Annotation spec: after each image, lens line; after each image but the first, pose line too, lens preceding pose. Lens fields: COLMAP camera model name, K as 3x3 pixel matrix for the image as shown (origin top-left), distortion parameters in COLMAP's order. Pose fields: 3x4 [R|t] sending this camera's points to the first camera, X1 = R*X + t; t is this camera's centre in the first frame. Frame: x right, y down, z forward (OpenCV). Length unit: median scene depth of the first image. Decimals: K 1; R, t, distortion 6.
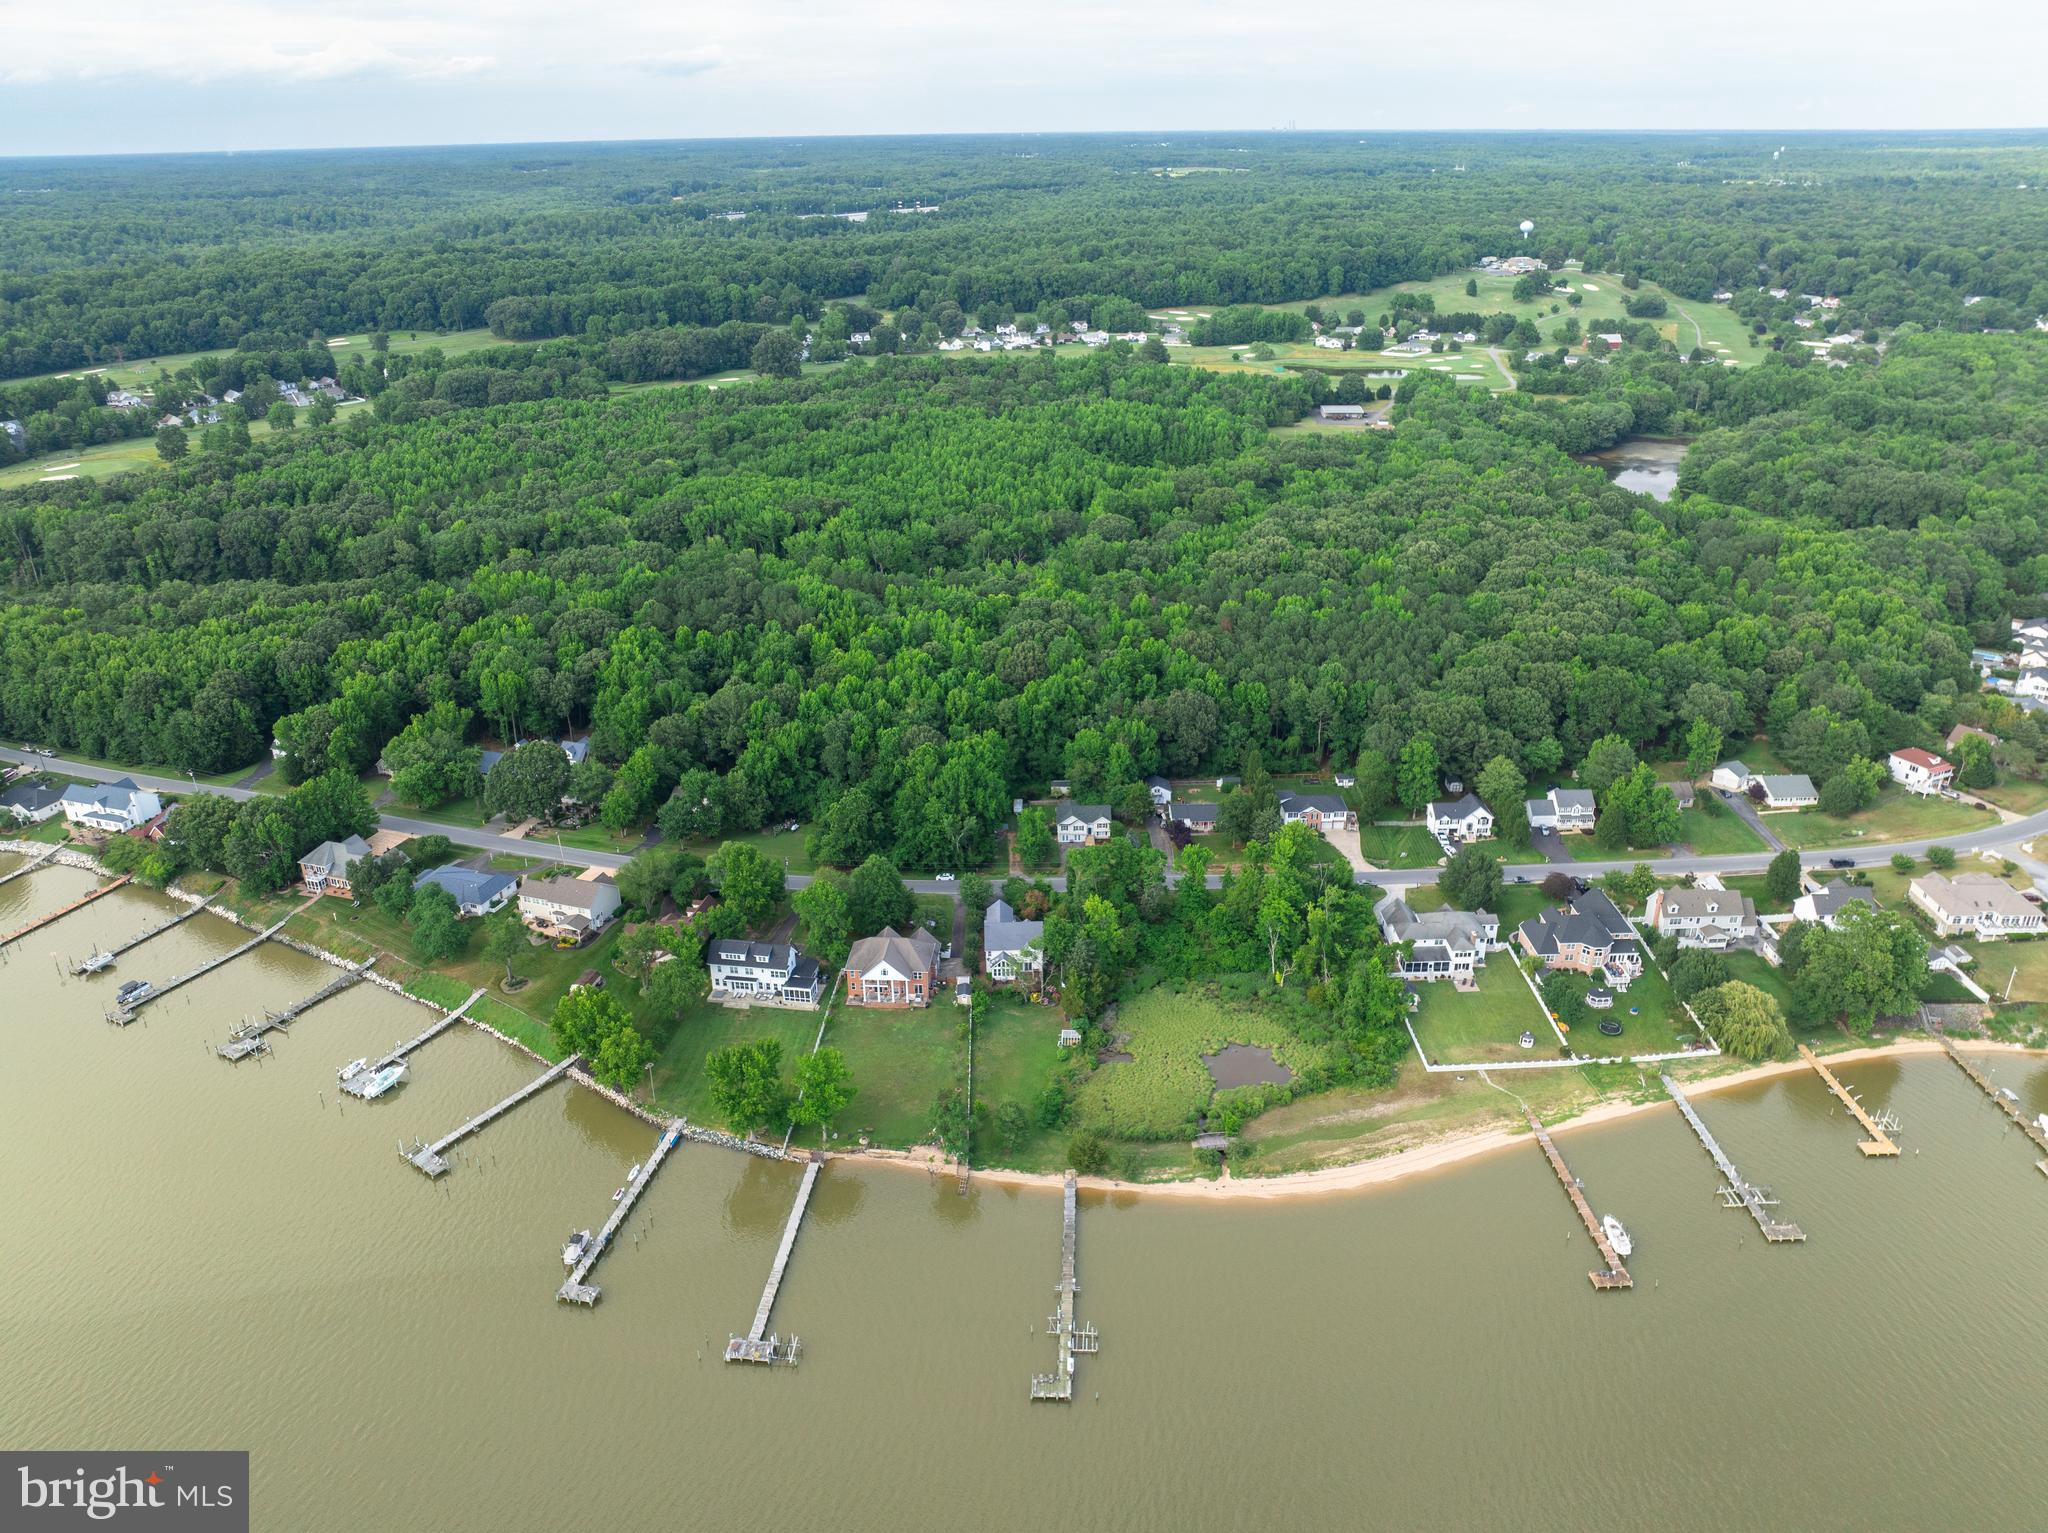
lens RADIAL K [[1437.6, 0, 1031.9], [0, 1437.6, 765.8], [0, 0, 1]] dist [-0.038638, 0.003701]
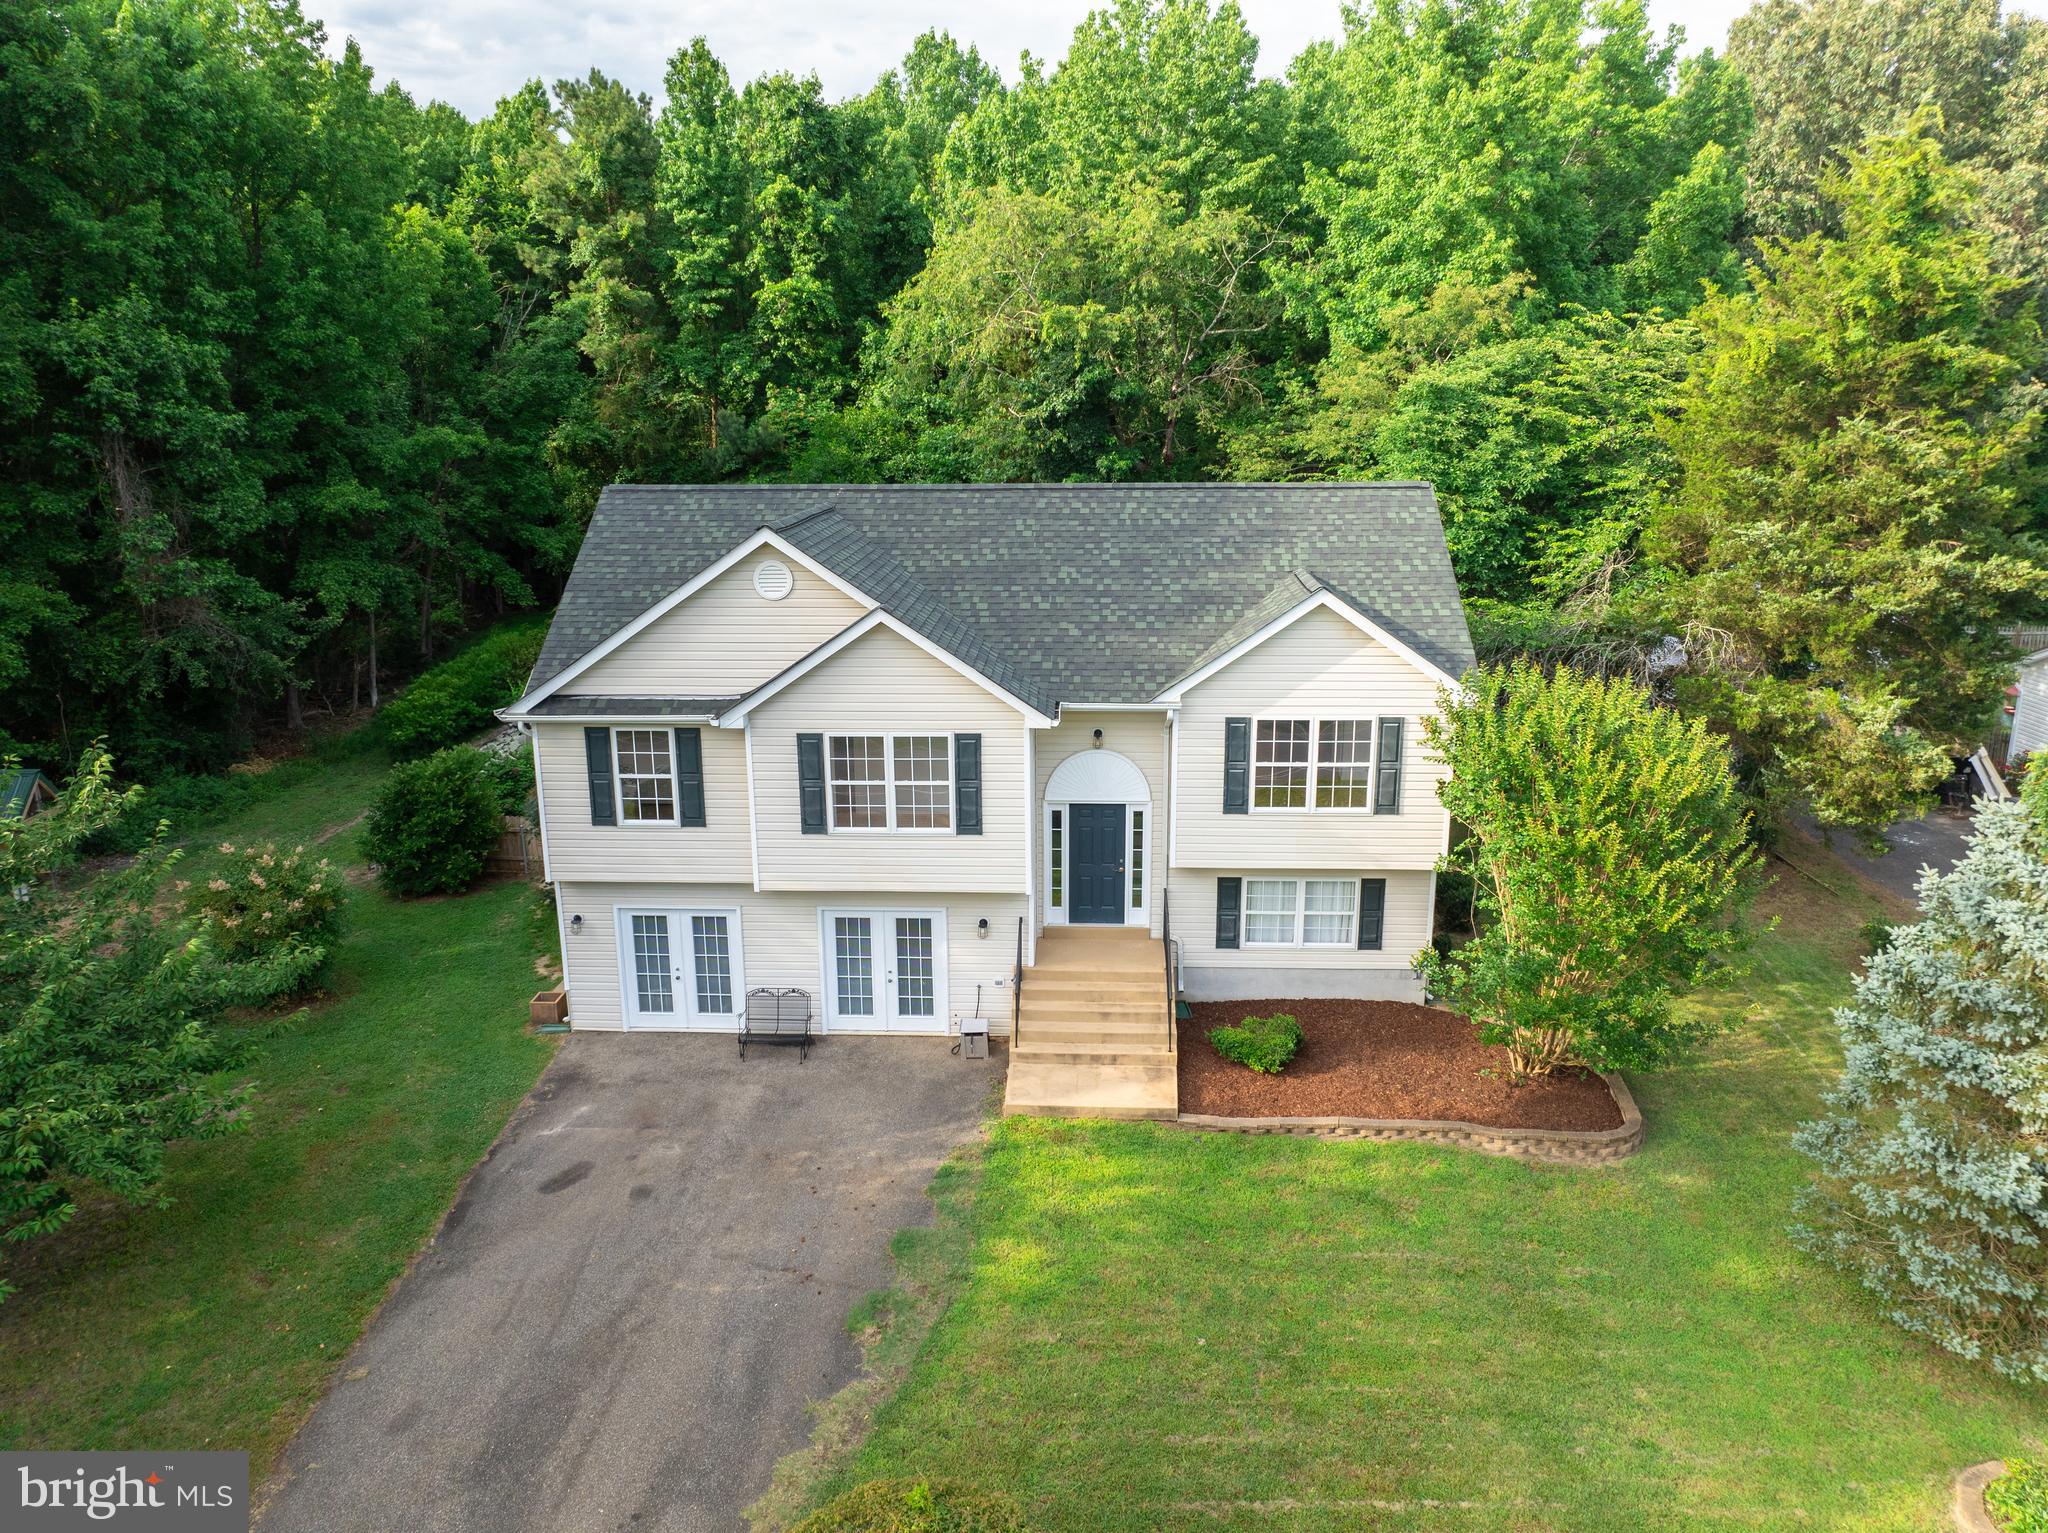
lens RADIAL K [[1437.6, 0, 1031.9], [0, 1437.6, 765.8], [0, 0, 1]] dist [-0.038638, 0.003701]
pose [[0.997820, 0.025306, -0.060951, 0.041243], [-0.036089, 0.982469, -0.182899, 0.052499], [0.055254, 0.184700, 0.981240, 0.942795]]
